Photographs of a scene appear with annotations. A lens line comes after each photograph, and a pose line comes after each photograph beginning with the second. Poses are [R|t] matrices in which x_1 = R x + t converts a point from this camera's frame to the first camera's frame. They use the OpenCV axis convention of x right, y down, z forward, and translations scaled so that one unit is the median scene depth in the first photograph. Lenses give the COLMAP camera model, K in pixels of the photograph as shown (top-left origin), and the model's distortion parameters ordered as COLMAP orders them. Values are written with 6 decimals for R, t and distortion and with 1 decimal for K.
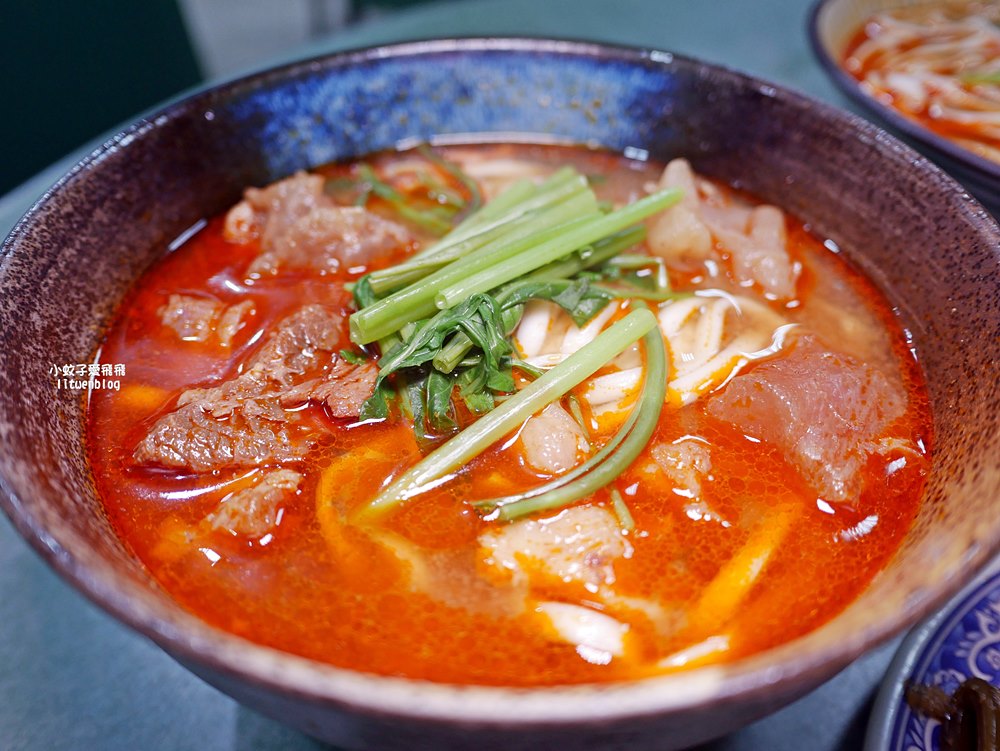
lens RADIAL K [[843.2, 0, 500.0], [0, 843.2, 375.5], [0, 0, 1]] dist [-0.066647, 0.008492]
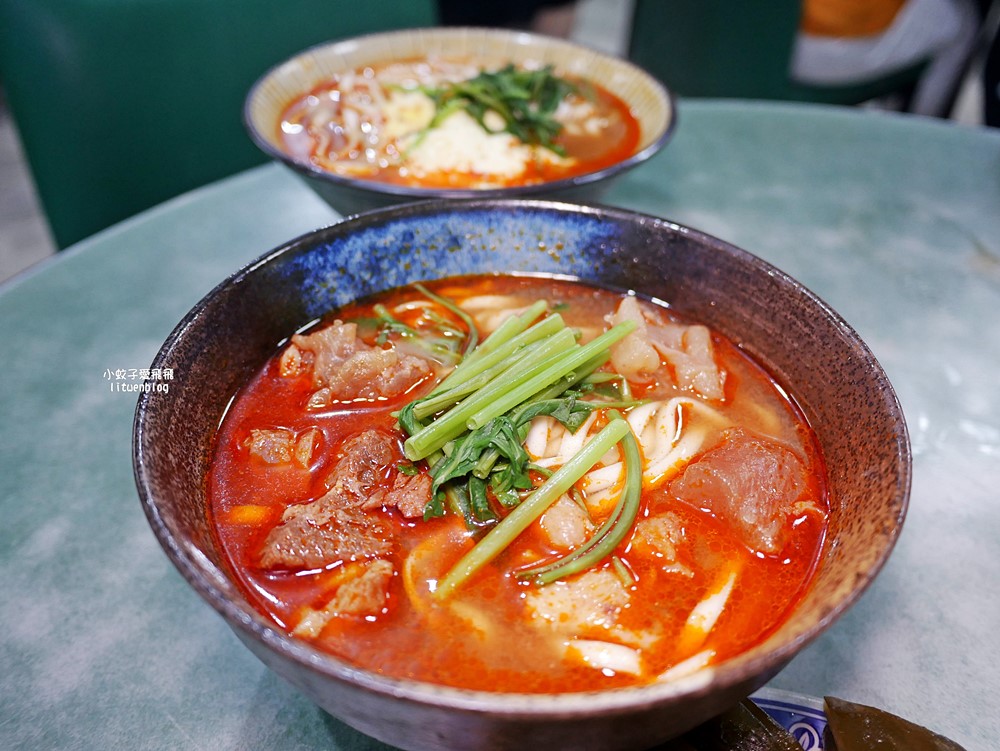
lens RADIAL K [[825.9, 0, 500.0], [0, 825.9, 375.5], [0, 0, 1]] dist [-0.085498, 0.002270]
pose [[0.994073, -0.057268, 0.092405, -0.137418], [0.063416, 0.995866, -0.065030, -0.073005], [-0.088299, 0.070505, 0.993596, -0.304521]]
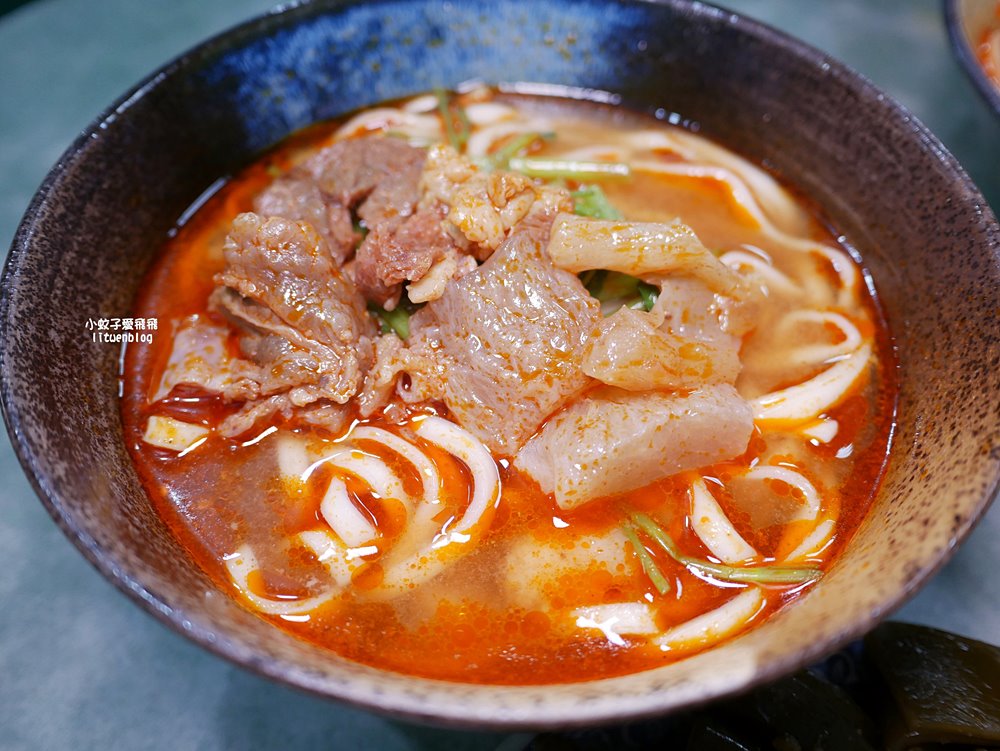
lens RADIAL K [[843.2, 0, 500.0], [0, 843.2, 375.5], [0, 0, 1]] dist [-0.066647, 0.008492]
pose [[0.995826, -0.070131, 0.058410, -0.072255], [0.059707, 0.984608, 0.164260, -0.137878], [-0.069031, -0.160087, 0.984686, -0.037529]]
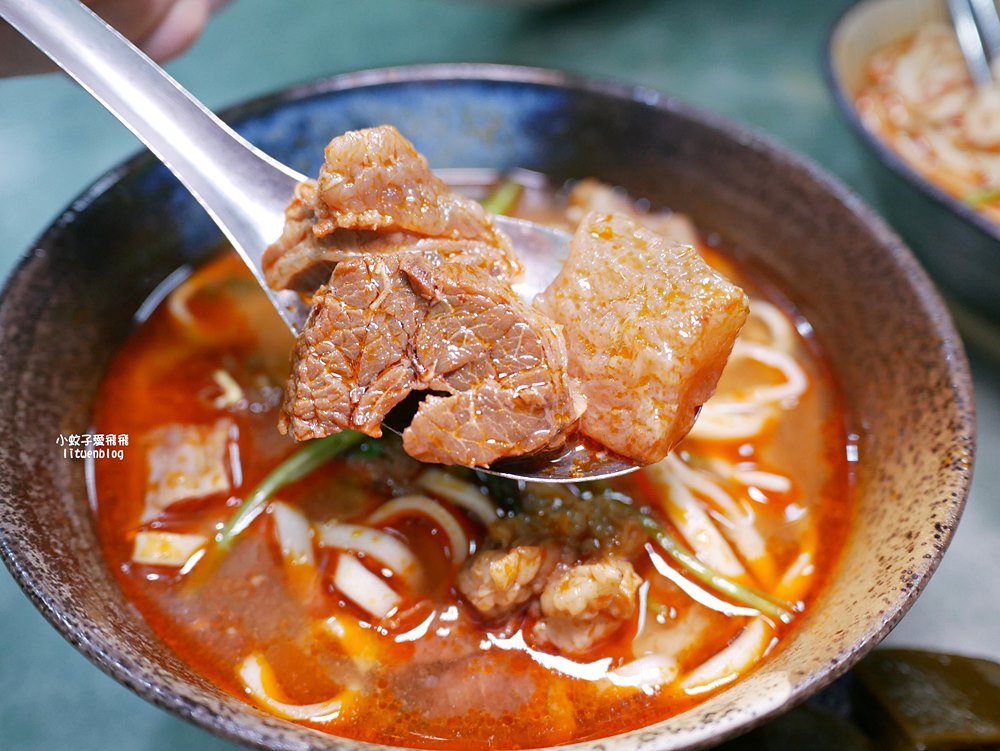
lens RADIAL K [[880.5, 0, 500.0], [0, 880.5, 375.5], [0, 0, 1]] dist [-0.062329, 0.001560]
pose [[0.967494, -0.162930, 0.193415, -0.180311], [0.151288, 0.985745, 0.073610, -0.138583], [-0.202652, -0.041956, 0.978352, -0.090777]]
